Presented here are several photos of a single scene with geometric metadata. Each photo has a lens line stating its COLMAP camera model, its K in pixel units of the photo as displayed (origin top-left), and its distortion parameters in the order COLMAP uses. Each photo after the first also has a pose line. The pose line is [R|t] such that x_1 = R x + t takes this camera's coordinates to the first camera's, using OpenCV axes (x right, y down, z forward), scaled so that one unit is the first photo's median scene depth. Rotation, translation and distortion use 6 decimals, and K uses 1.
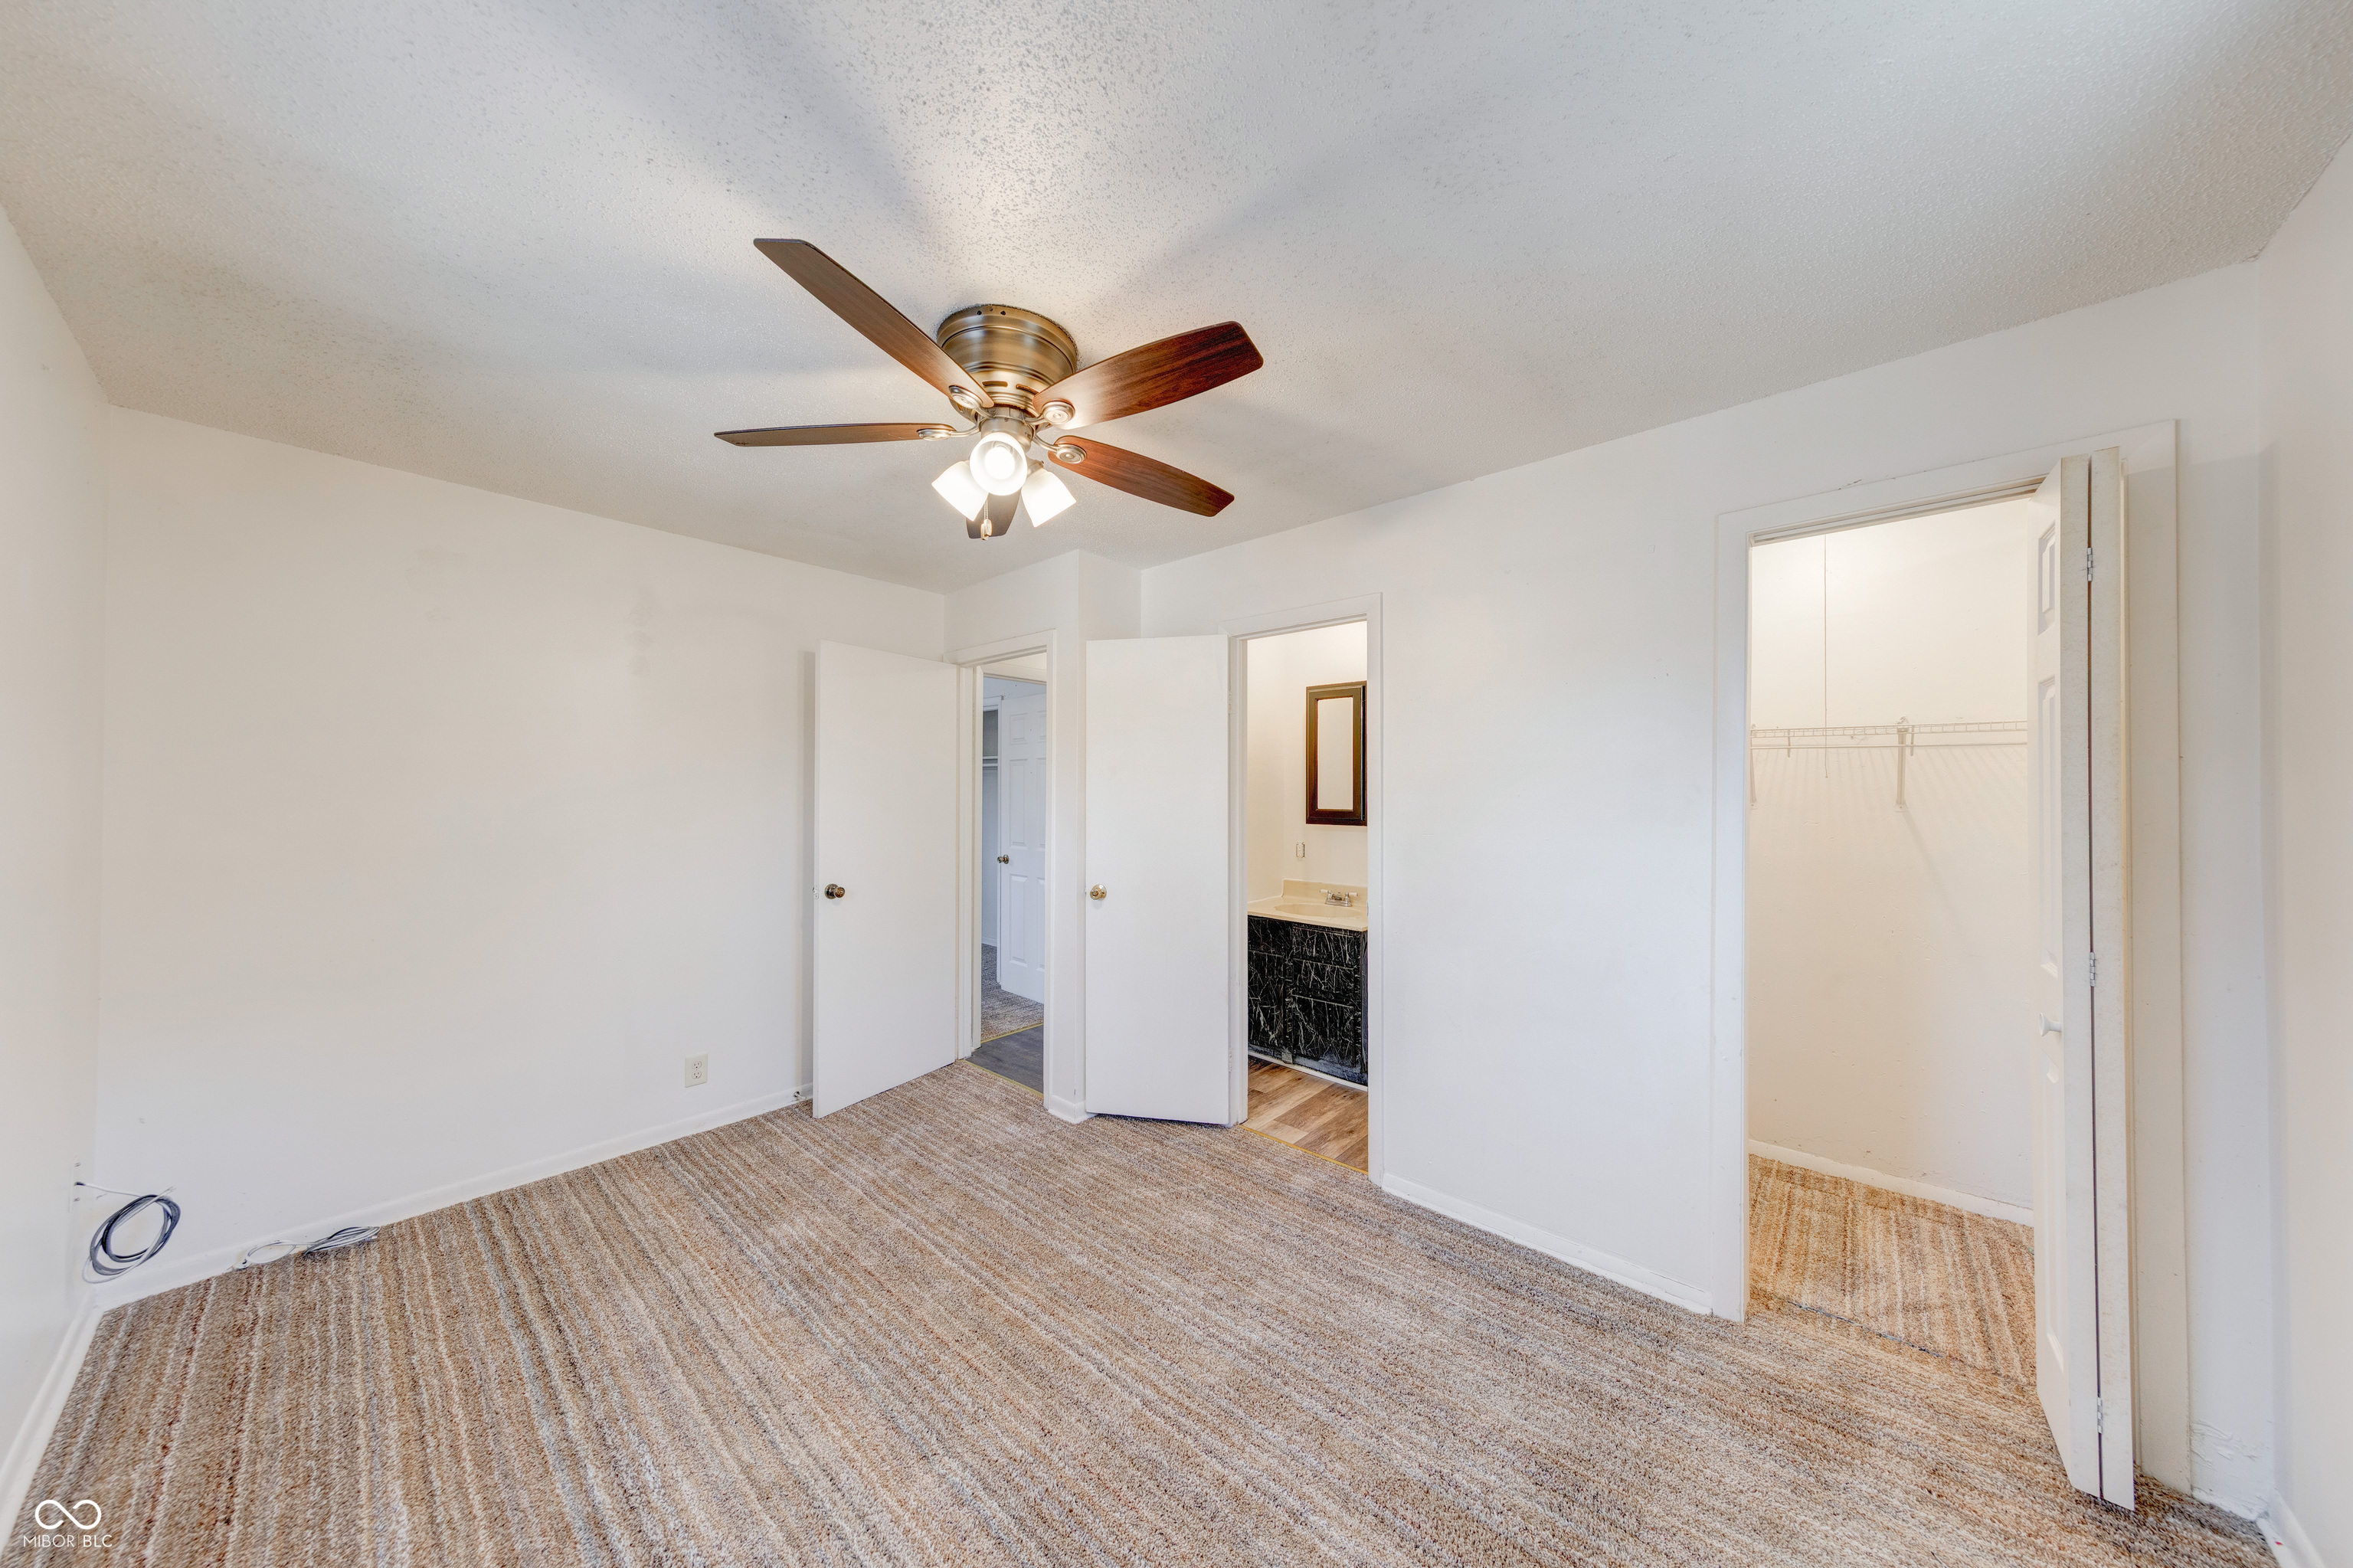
lens RADIAL K [[745.3, 0, 1170.4], [0, 745.3, 785.5], [0, 0, 1]] dist [0.005930, -0.000880]
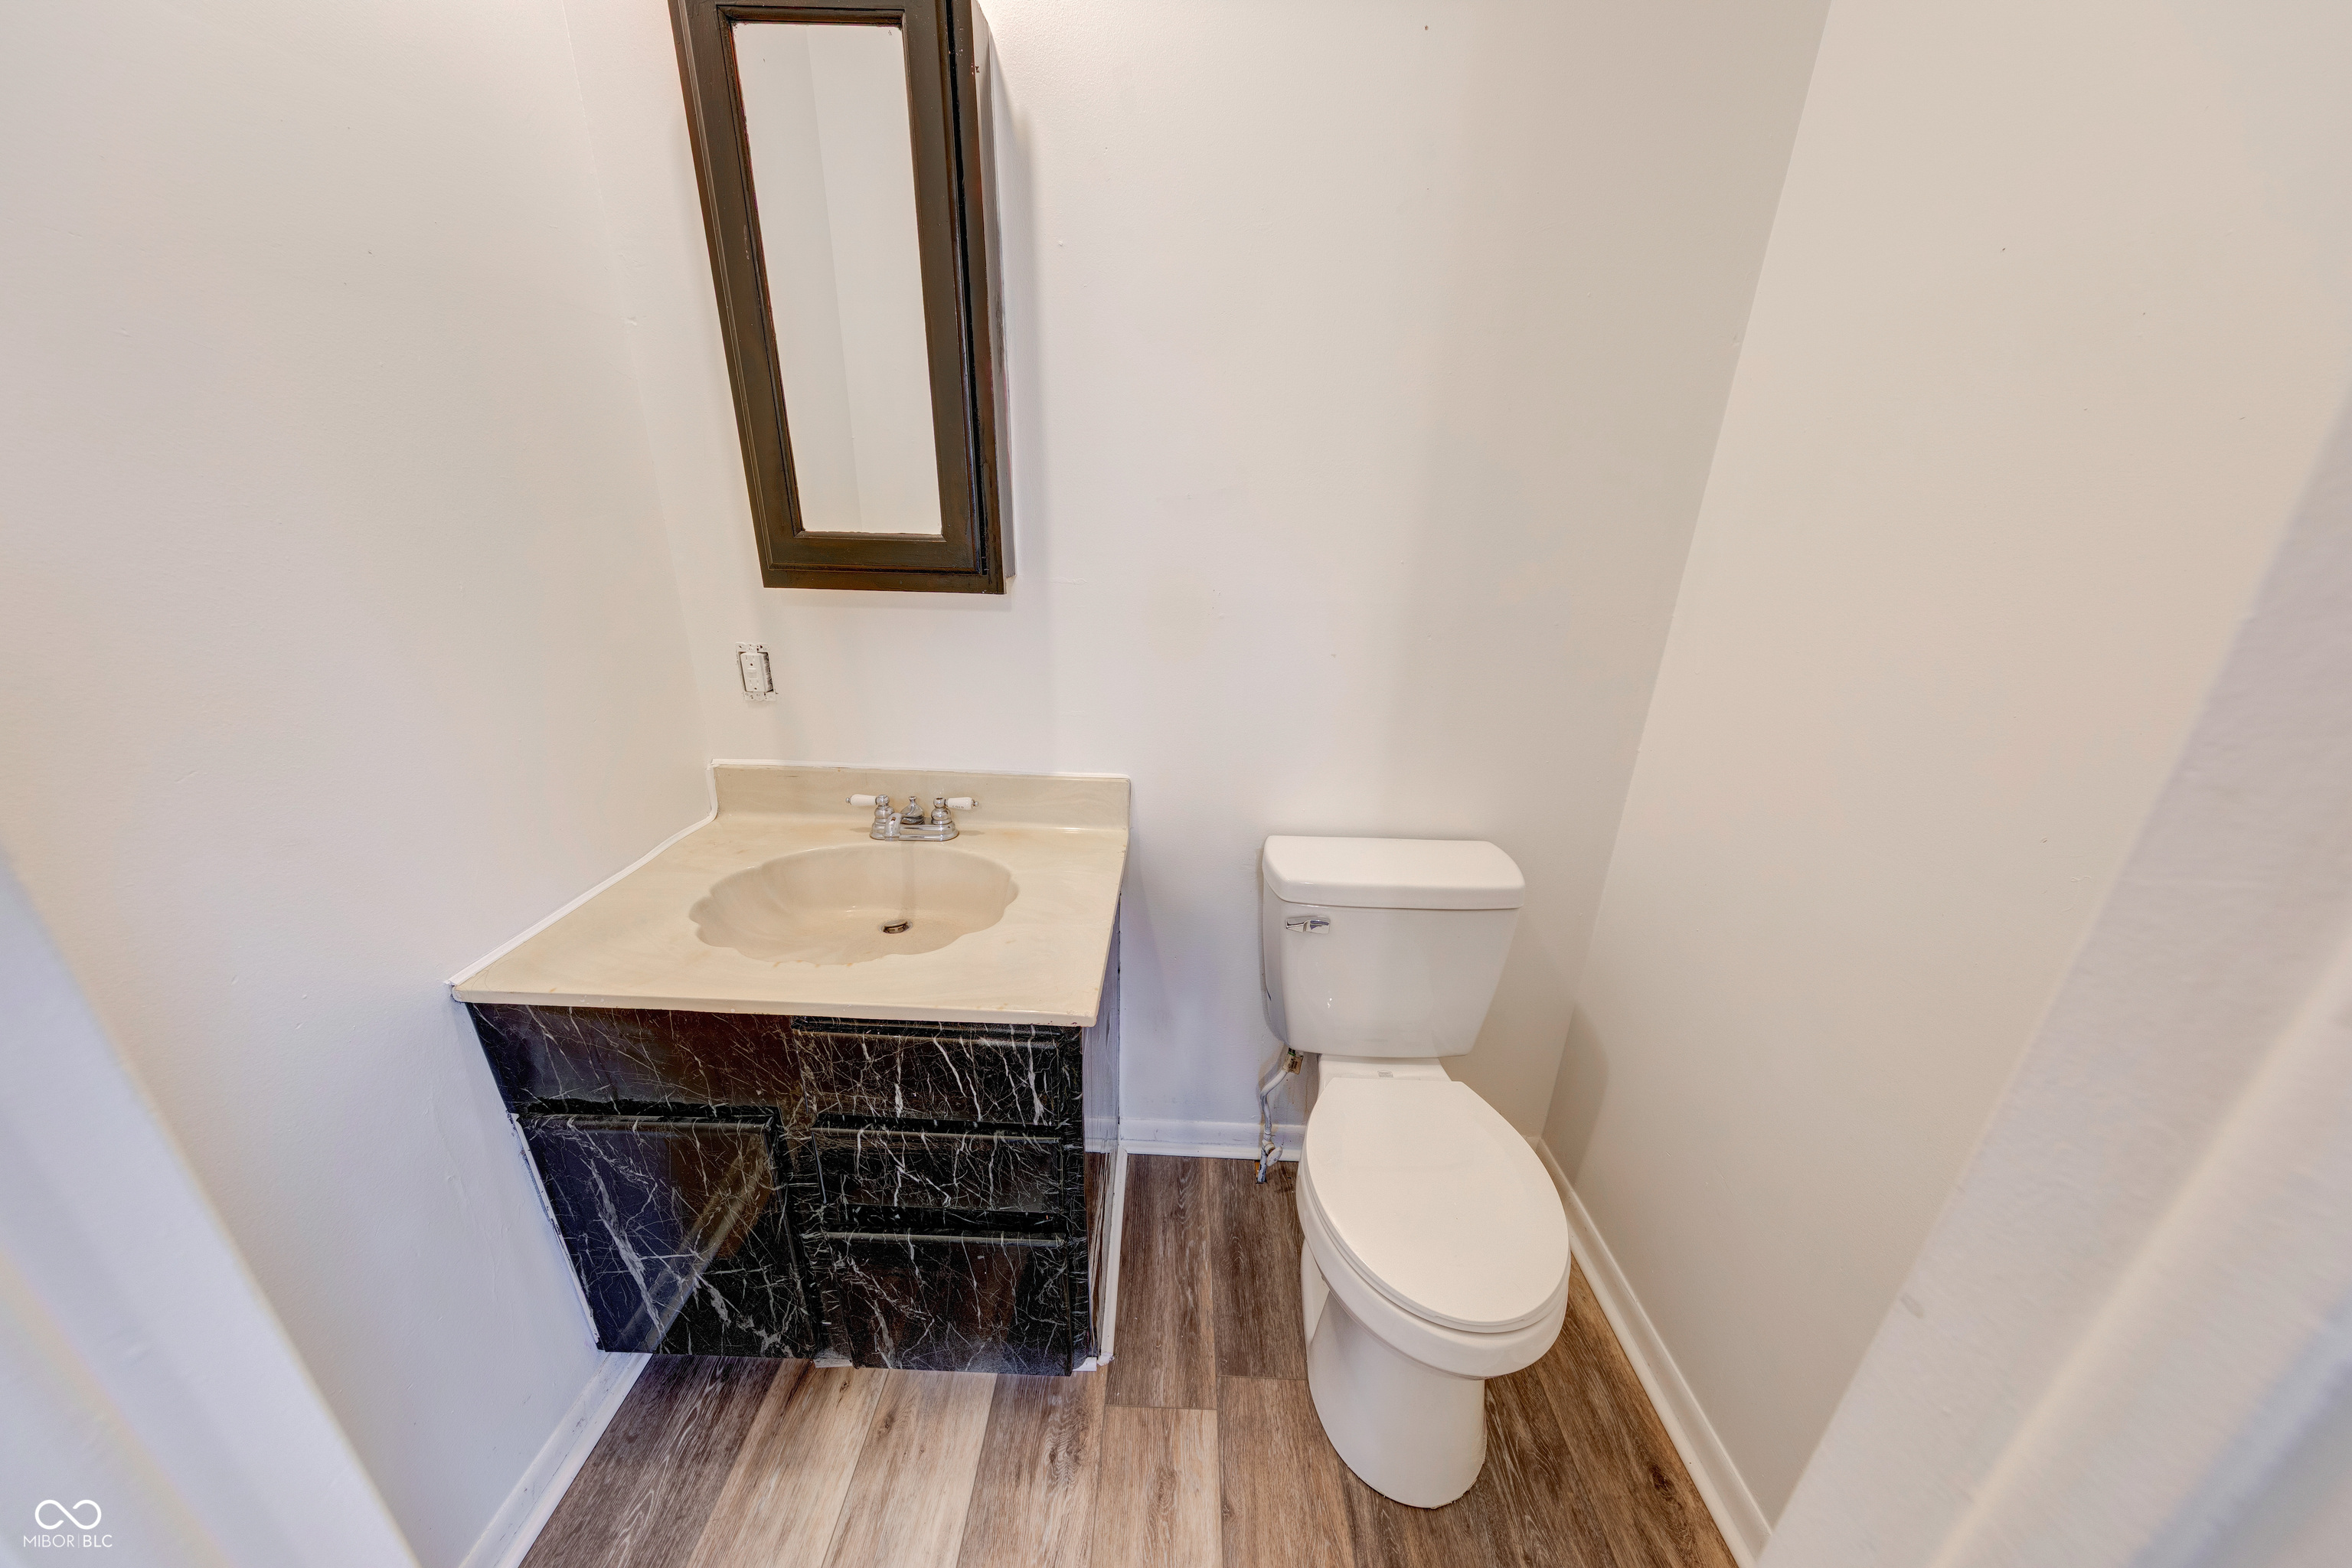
lens RADIAL K [[744.9, 0, 1176.7], [0, 744.9, 780.3], [0, 0, 1]] dist [0.005930, -0.000880]
pose [[0.761794, -0.208617, 0.613309, 0.128214], [-0.025828, 0.936196, 0.350527, 0.019338], [-0.647304, -0.282870, 0.707801, 0.774754]]
